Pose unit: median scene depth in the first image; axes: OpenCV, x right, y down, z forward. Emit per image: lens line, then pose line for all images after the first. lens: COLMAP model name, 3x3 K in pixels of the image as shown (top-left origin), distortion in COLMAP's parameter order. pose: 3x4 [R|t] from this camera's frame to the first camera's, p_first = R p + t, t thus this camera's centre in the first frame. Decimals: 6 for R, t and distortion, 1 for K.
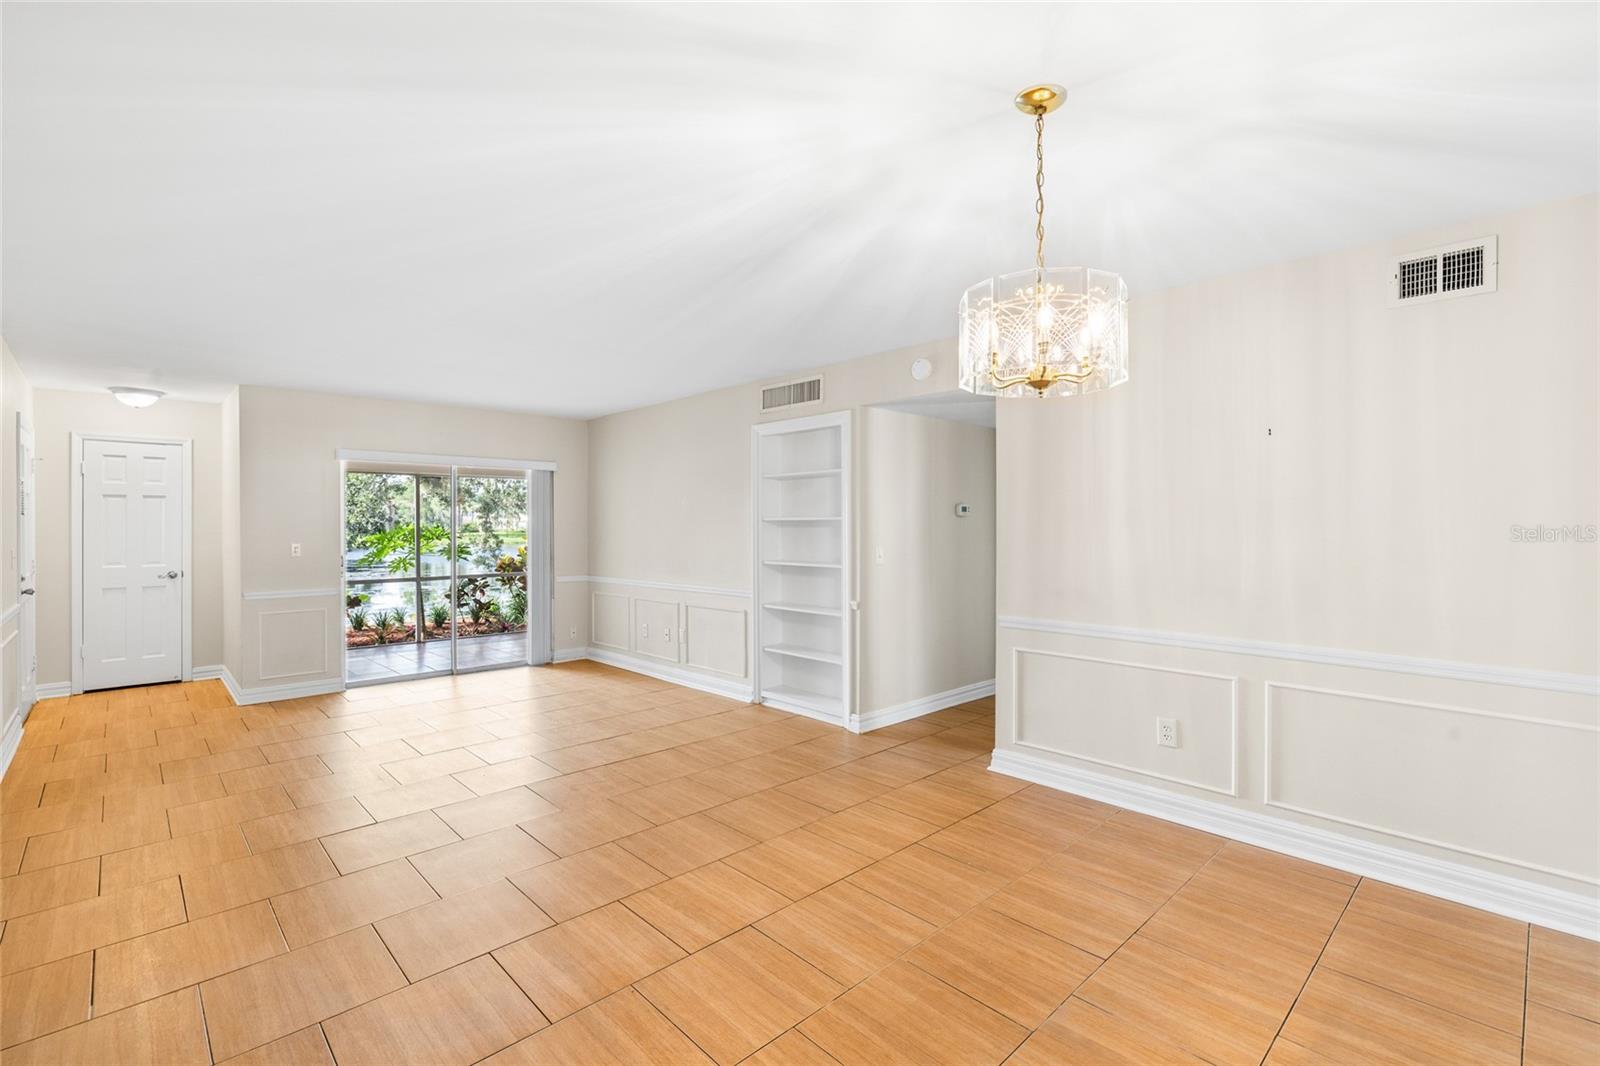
lens RADIAL K [[717.9, 0, 802.9], [0, 717.9, 527.0], [0, 0, 1]] dist [-0.007679, 0.000752]
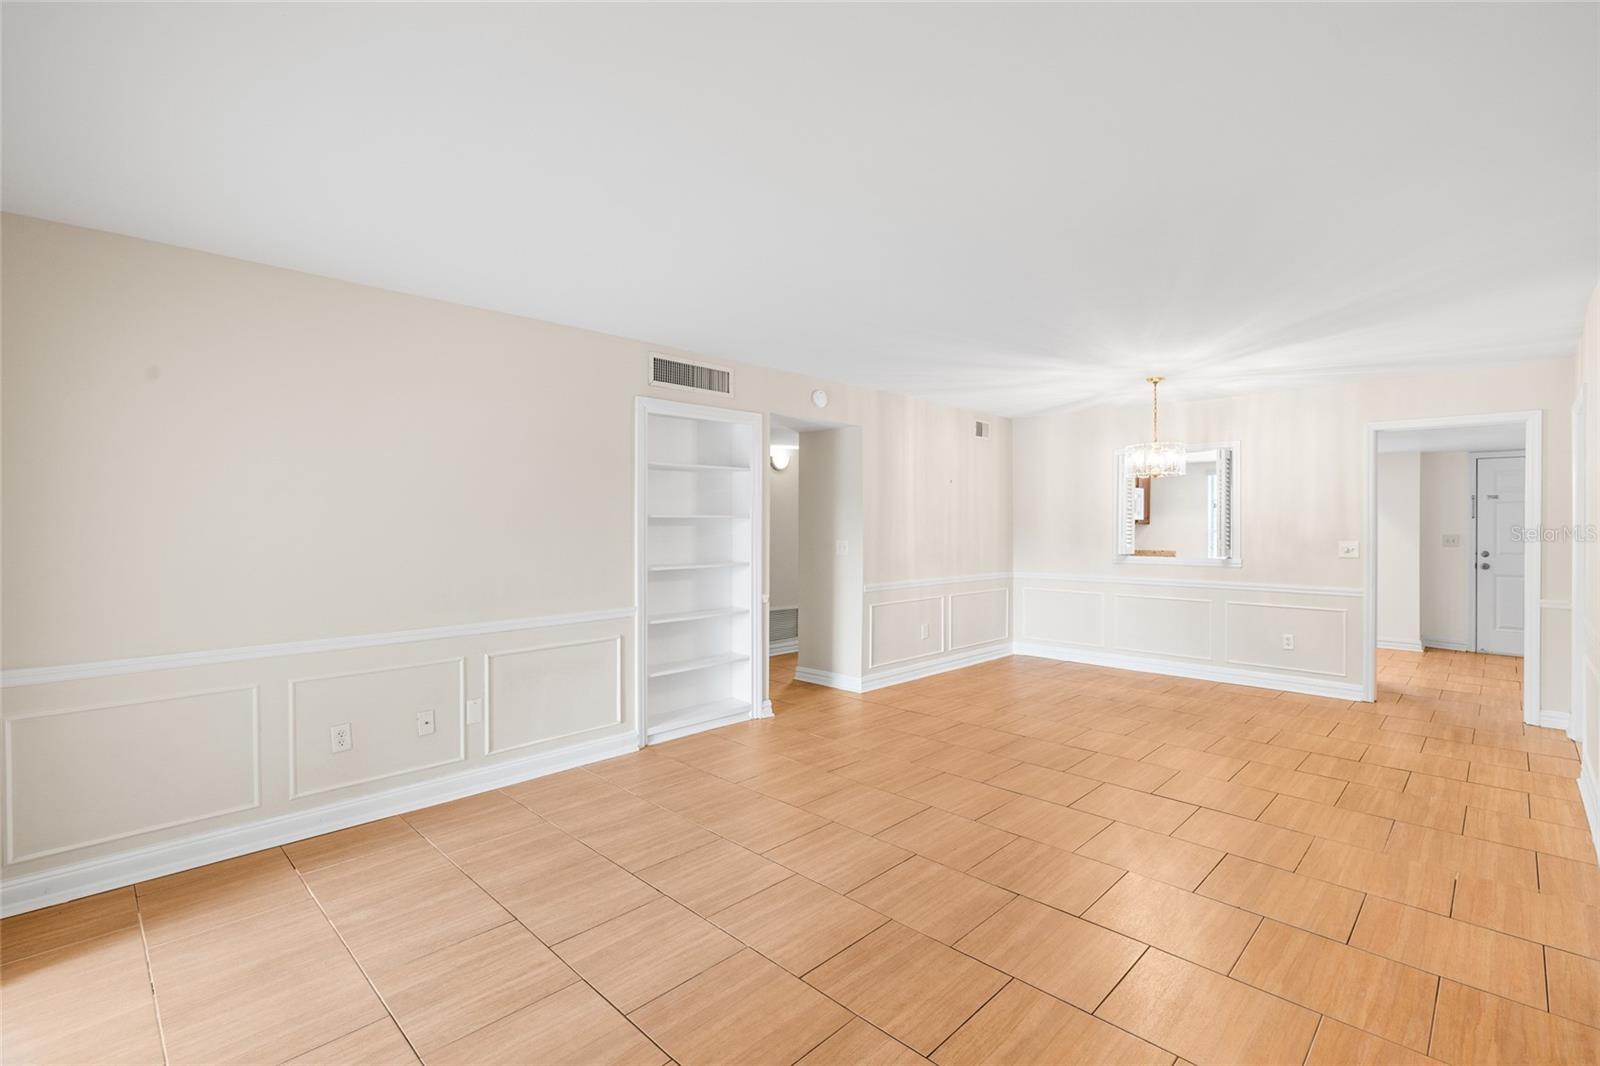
lens RADIAL K [[725.4, 0, 801.0], [0, 725.4, 521.2], [0, 0, 1]] dist [-0.003379, 0.000259]
pose [[-0.027136, 0.004155, 0.999623, -0.871997], [0.001330, 0.999991, -0.004120, -0.000964], [-0.999631, 0.001218, -0.027142, 0.847375]]
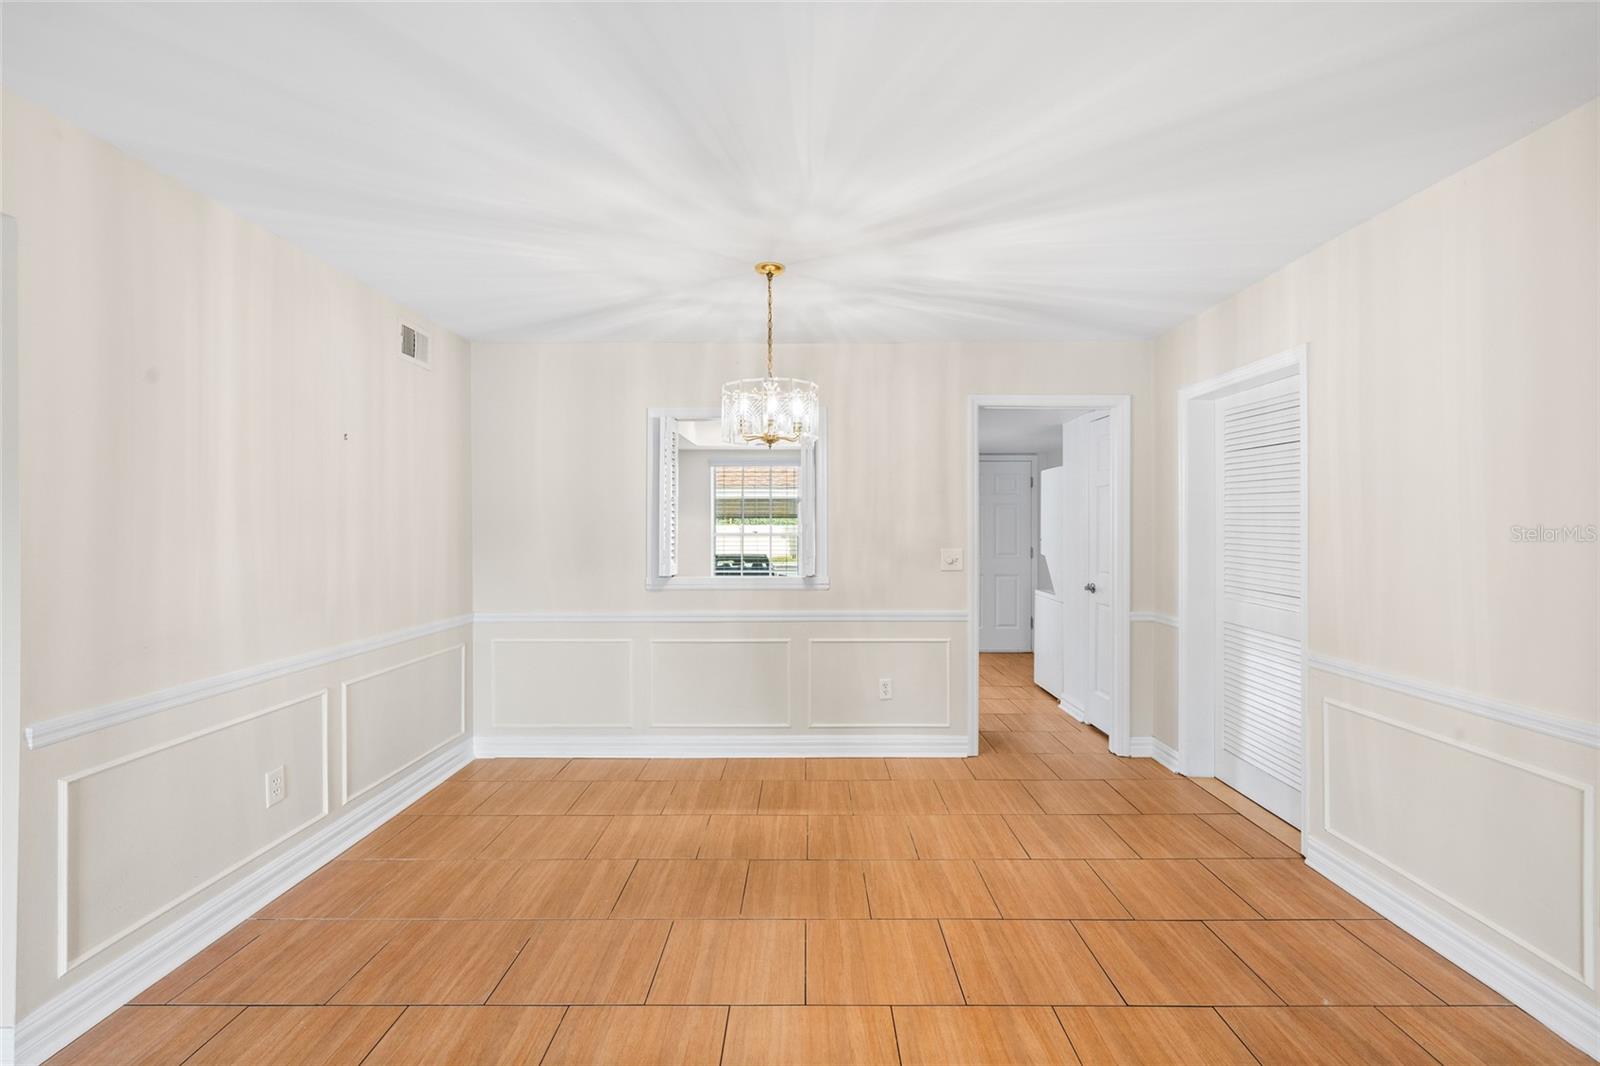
lens RADIAL K [[717.9, 0, 802.9], [0, 717.9, 527.0], [0, 0, 1]] dist [-0.007679, 0.000752]
pose [[-0.718506, 0.001610, 0.695519, -0.290863], [0.004439, 0.999988, 0.002272, -0.002079], [-0.695507, 0.004720, -0.718504, 0.711803]]
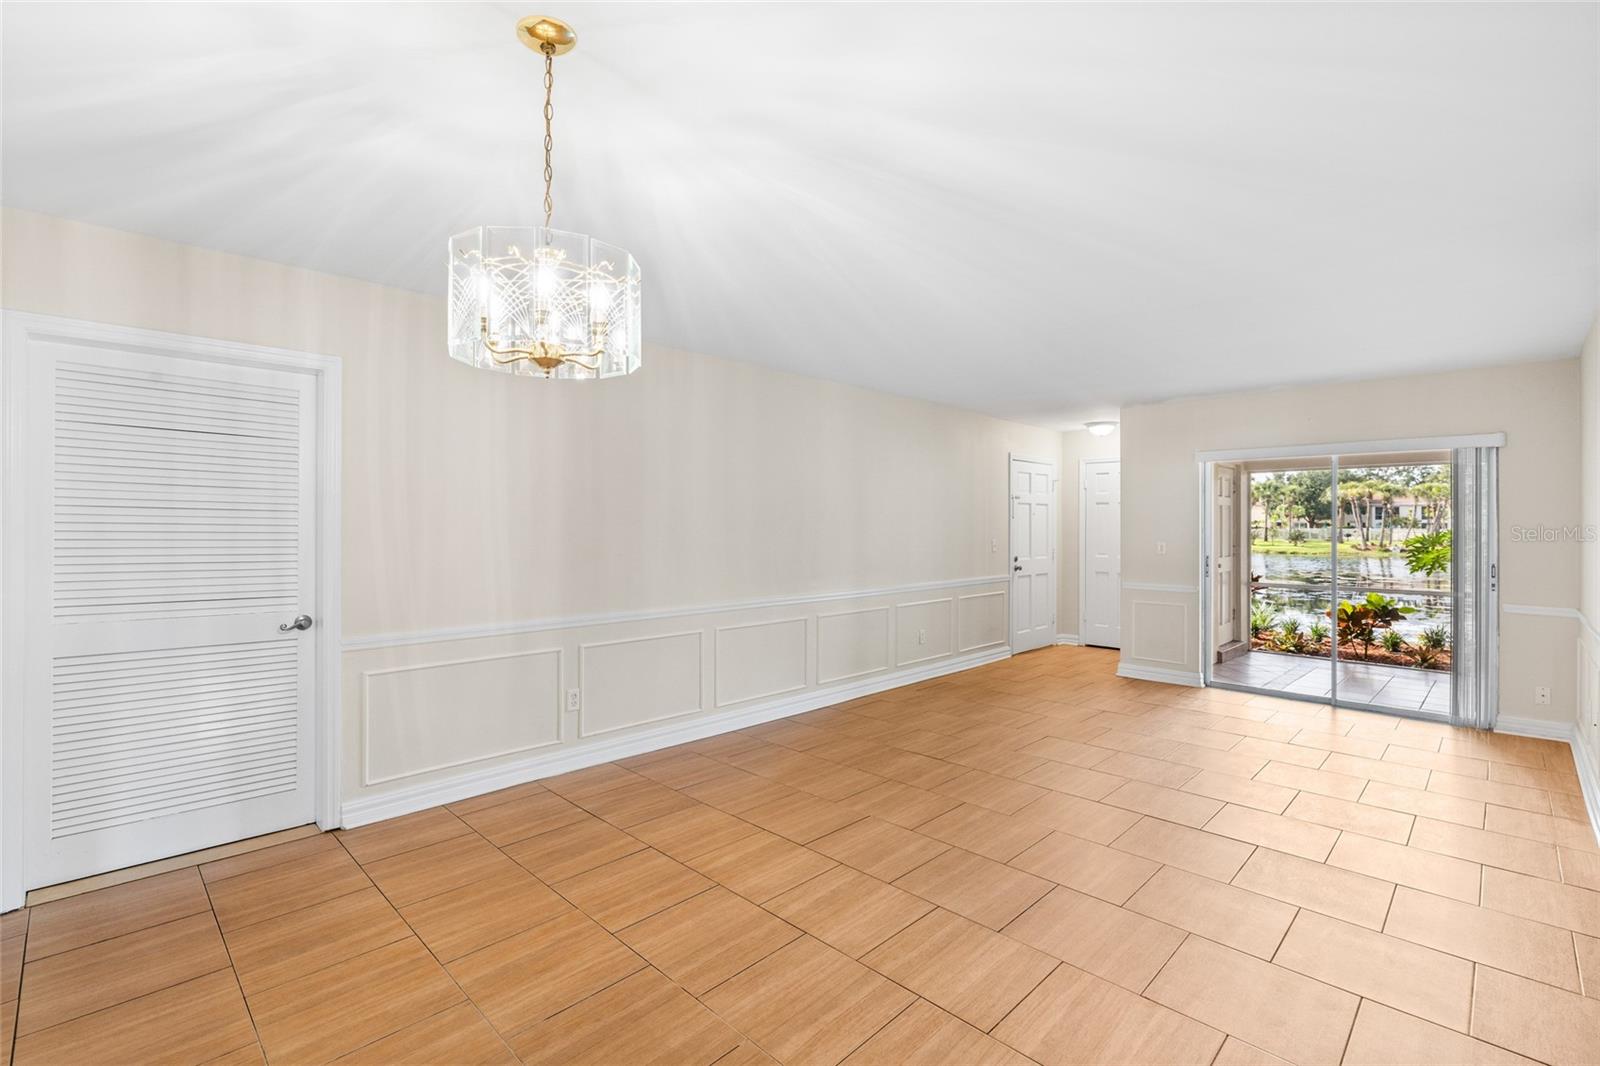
lens RADIAL K [[718.5, 0, 796.3], [0, 718.5, 527.3], [0, 0, 1]] dist [-0.003607, -0.000130]
pose [[0.022850, 0.005348, -0.999725, 0.403499], [-0.005510, 0.999971, 0.005224, -0.002503], [0.999724, 0.005389, 0.022879, 0.427305]]
